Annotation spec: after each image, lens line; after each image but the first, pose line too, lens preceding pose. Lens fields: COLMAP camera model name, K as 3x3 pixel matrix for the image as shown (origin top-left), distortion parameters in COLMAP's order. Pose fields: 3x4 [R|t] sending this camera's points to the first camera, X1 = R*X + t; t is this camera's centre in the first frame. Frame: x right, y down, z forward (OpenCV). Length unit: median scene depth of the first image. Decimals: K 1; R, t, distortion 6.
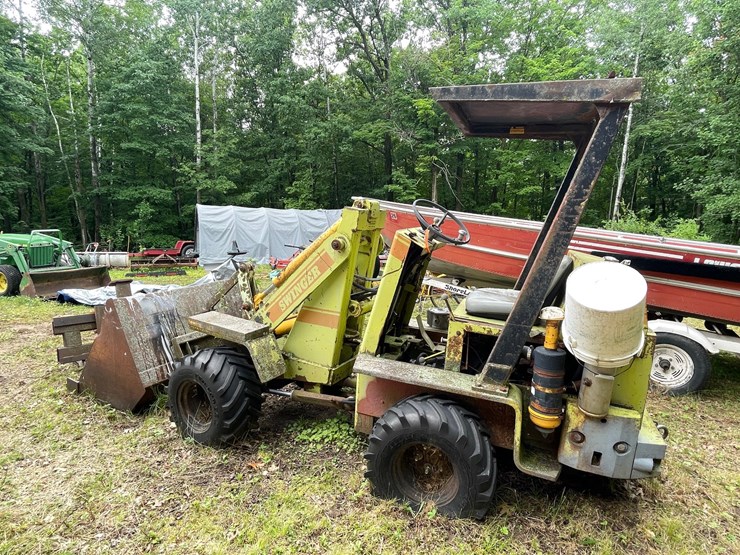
lens RADIAL K [[416.9, 0, 371.6], [0, 416.9, 275.3], [0, 0, 1]] dist [-0.001394, 0.000268]
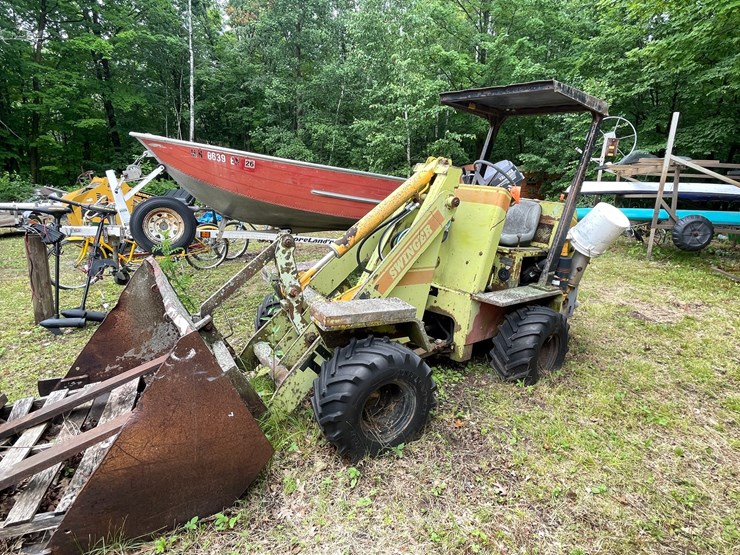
lens RADIAL K [[416.9, 0, 367.3], [0, 416.9, 274.6], [0, 0, 1]] dist [-0.001394, 0.000268]
pose [[0.504797, -0.208059, 0.837789, -1.042259], [0.087309, 0.977848, 0.190235, -0.106342], [-0.858811, -0.022883, 0.511781, 0.597818]]
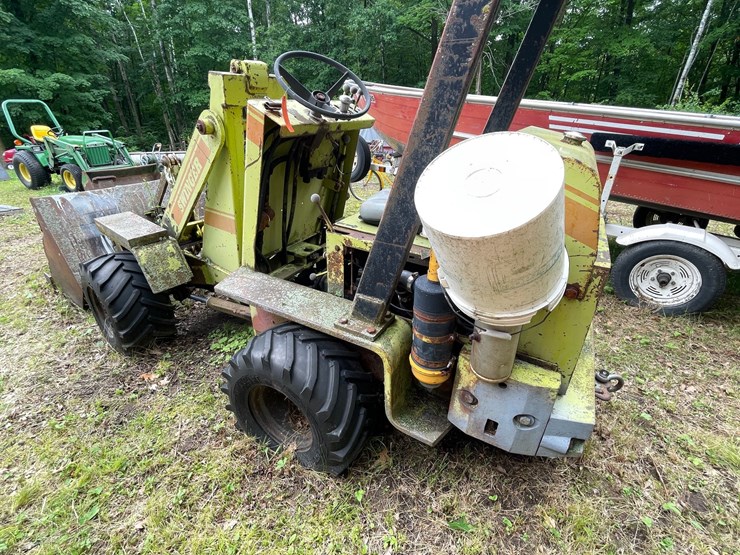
lens RADIAL K [[349.6, 0, 371.1], [0, 349.6, 276.3], [0, 0, 1]] dist [-0.003503, 0.000962]
pose [[0.988580, 0.032494, -0.147150, 0.299827], [0.011587, 0.957195, 0.289211, 0.006403], [0.150249, -0.287613, 0.945888, 0.338304]]
